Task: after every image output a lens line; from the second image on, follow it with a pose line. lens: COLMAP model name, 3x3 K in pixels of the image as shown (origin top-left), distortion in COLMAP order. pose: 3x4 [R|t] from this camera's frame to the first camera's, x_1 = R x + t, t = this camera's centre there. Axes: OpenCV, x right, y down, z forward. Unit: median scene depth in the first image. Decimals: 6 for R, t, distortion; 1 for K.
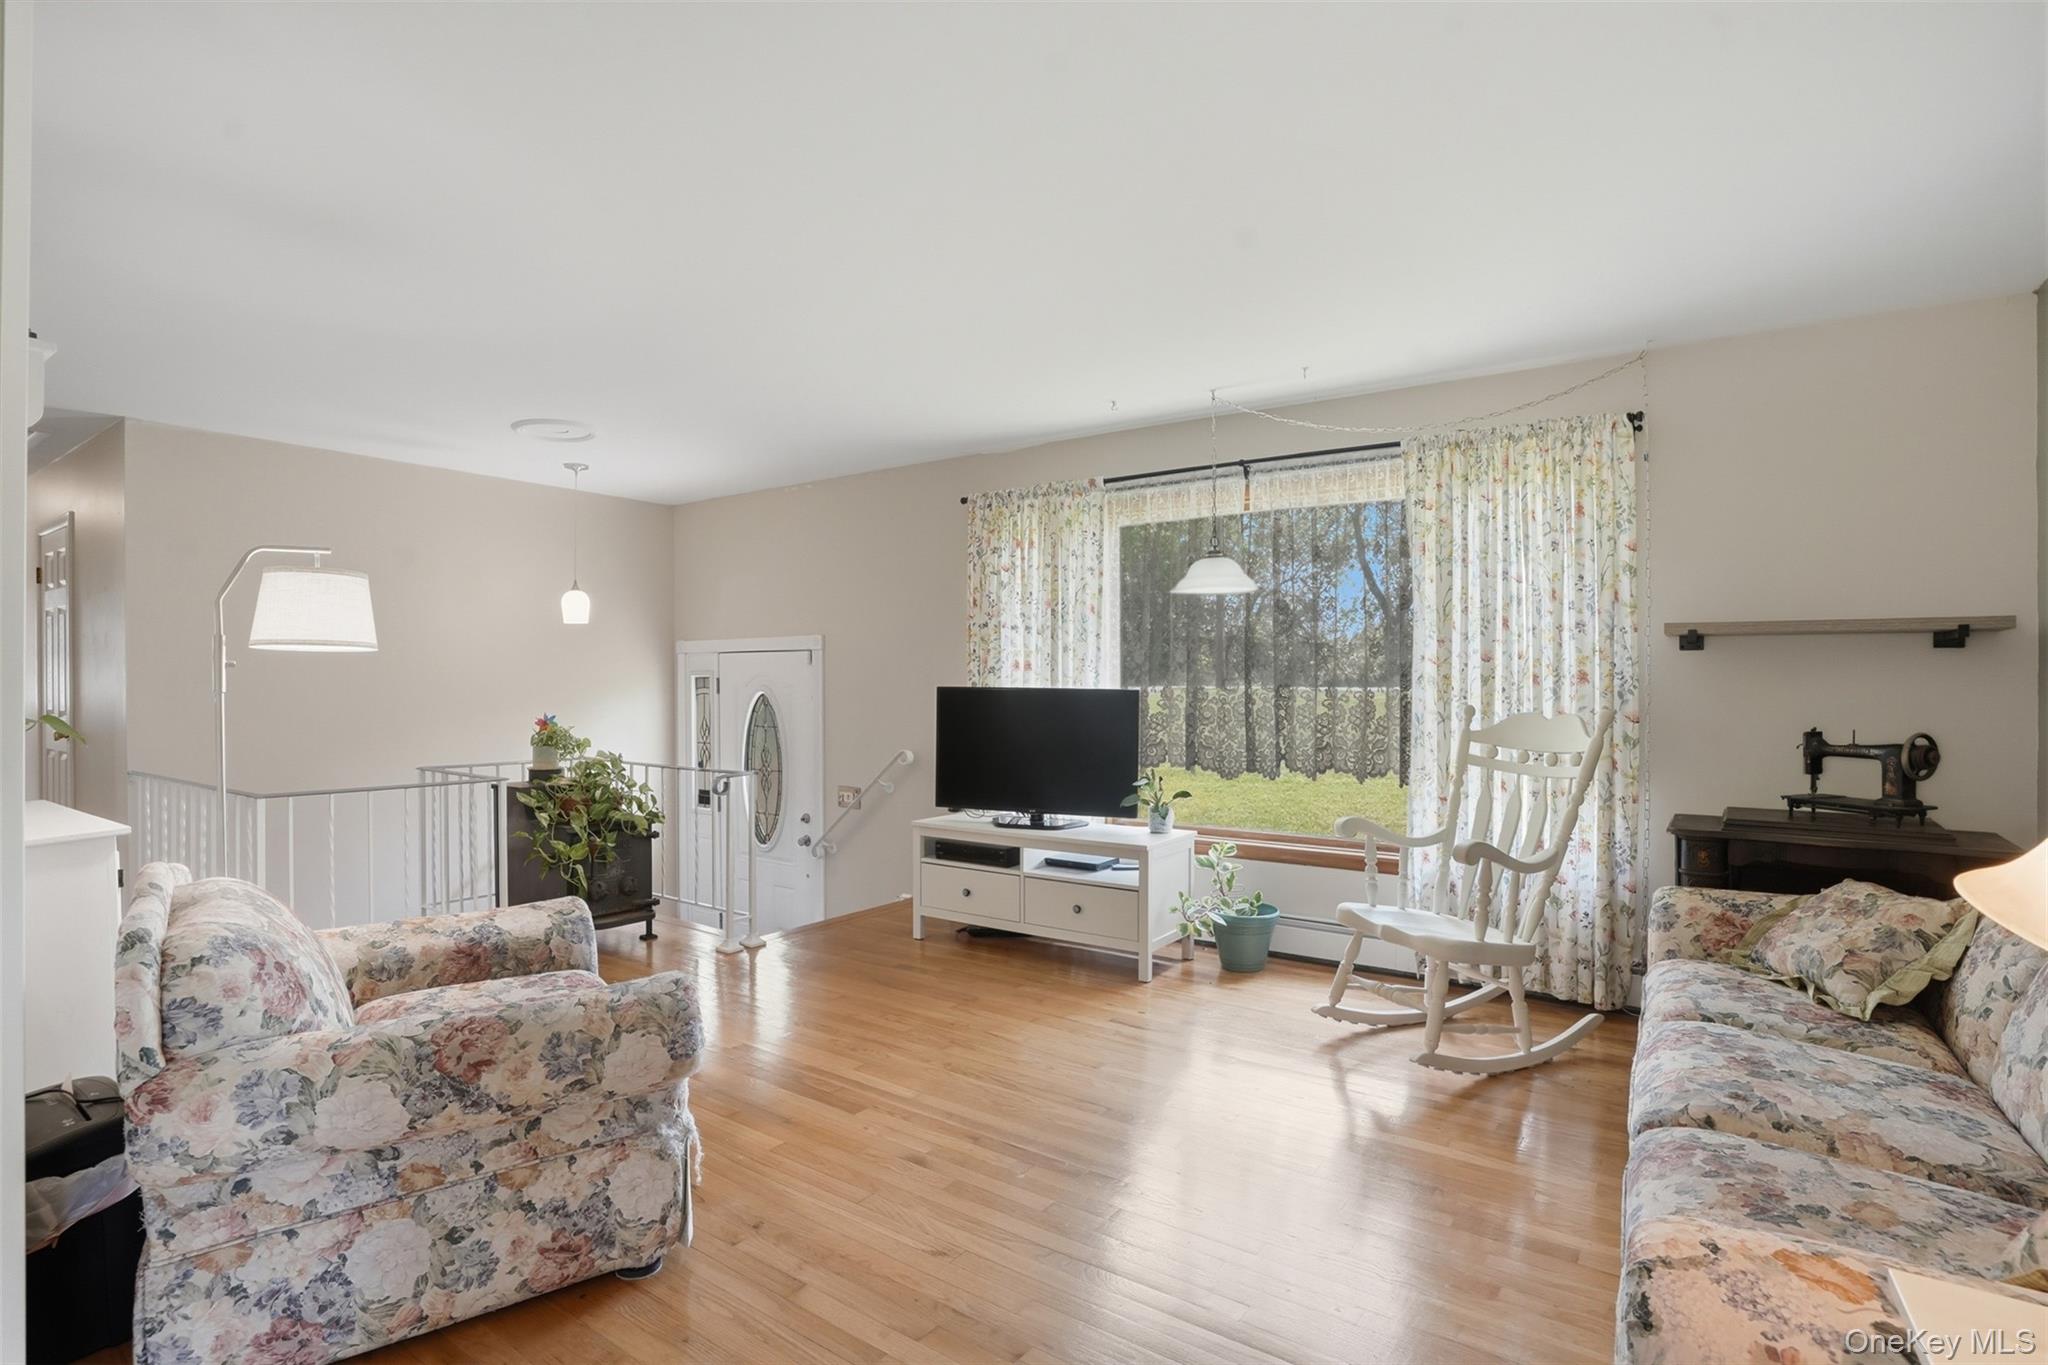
lens RADIAL K [[1029.3, 0, 1024.0], [0, 1029.3, 682.5], [0, 0, 1]] dist [-0.063951, 0.000363]
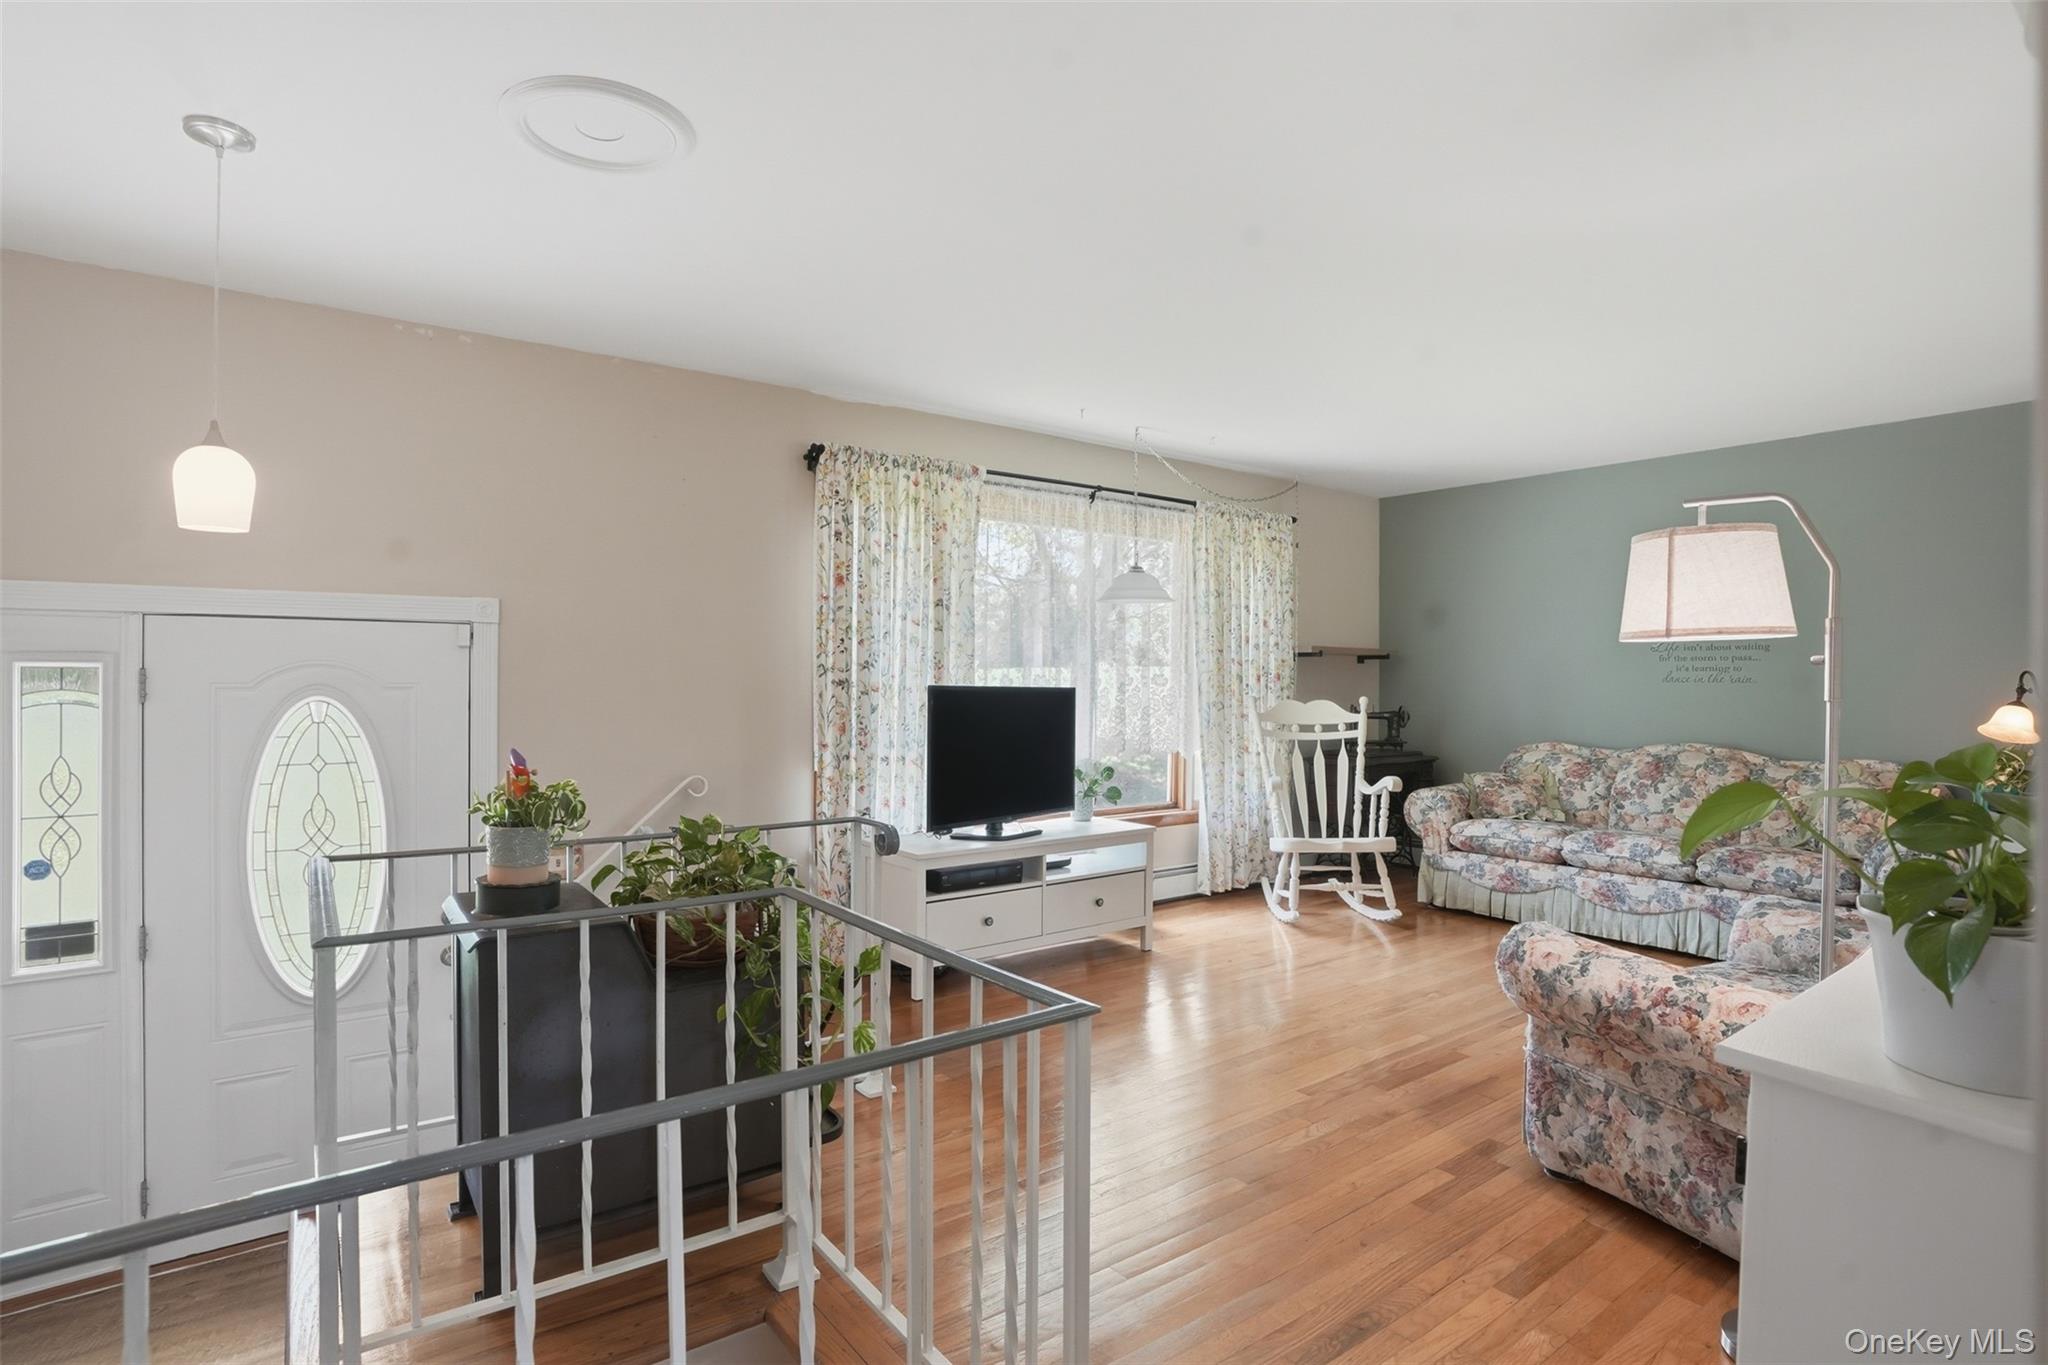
lens RADIAL K [[1029.3, 0, 1024.0], [0, 1029.3, 682.5], [0, 0, 1]] dist [-0.063951, 0.000363]
pose [[0.297908, -0.003285, 0.954589, -0.848293], [-0.002992, 0.999986, 0.004376, -0.002095], [-0.954590, -0.004160, 0.297894, 0.688263]]
